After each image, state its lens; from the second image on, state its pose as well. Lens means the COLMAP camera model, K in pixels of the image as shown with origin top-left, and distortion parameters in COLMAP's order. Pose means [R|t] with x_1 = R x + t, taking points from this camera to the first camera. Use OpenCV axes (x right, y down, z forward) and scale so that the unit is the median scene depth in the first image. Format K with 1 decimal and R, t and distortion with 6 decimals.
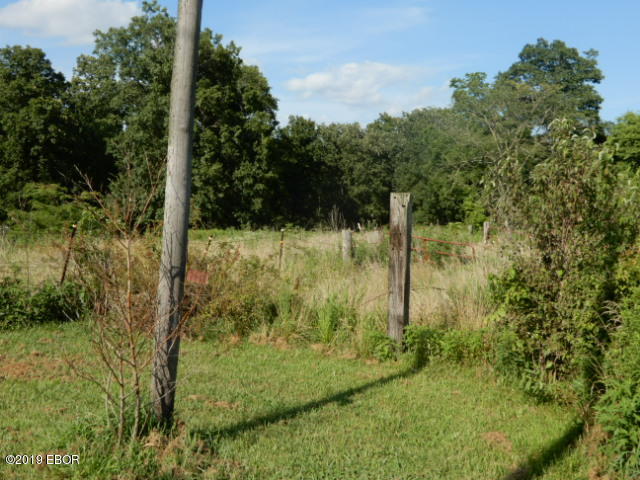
lens RADIAL K [[779.2, 0, 320.0], [0, 779.2, 240.0], [0, 0, 1]] dist [0.019990, 0.016593]
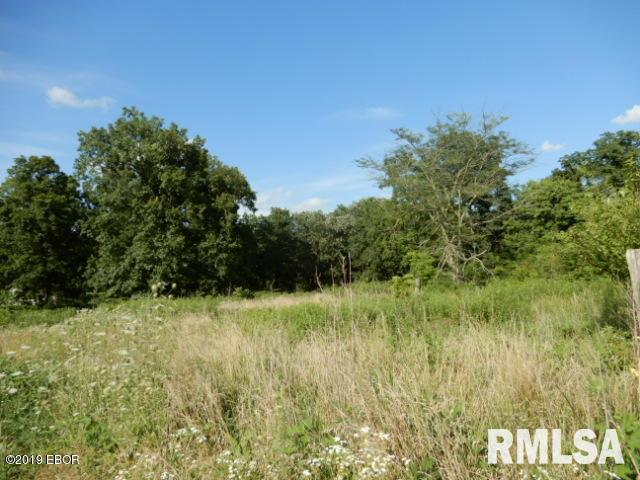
lens RADIAL K [[460.7, 0, 320.0], [0, 460.7, 240.0], [0, 0, 1]] dist [0.009346, 0.002715]
pose [[0.998268, -0.056233, 0.017300, 0.041715], [0.057842, 0.991814, -0.113841, -0.005299], [-0.010757, 0.114645, 0.993348, 0.263586]]
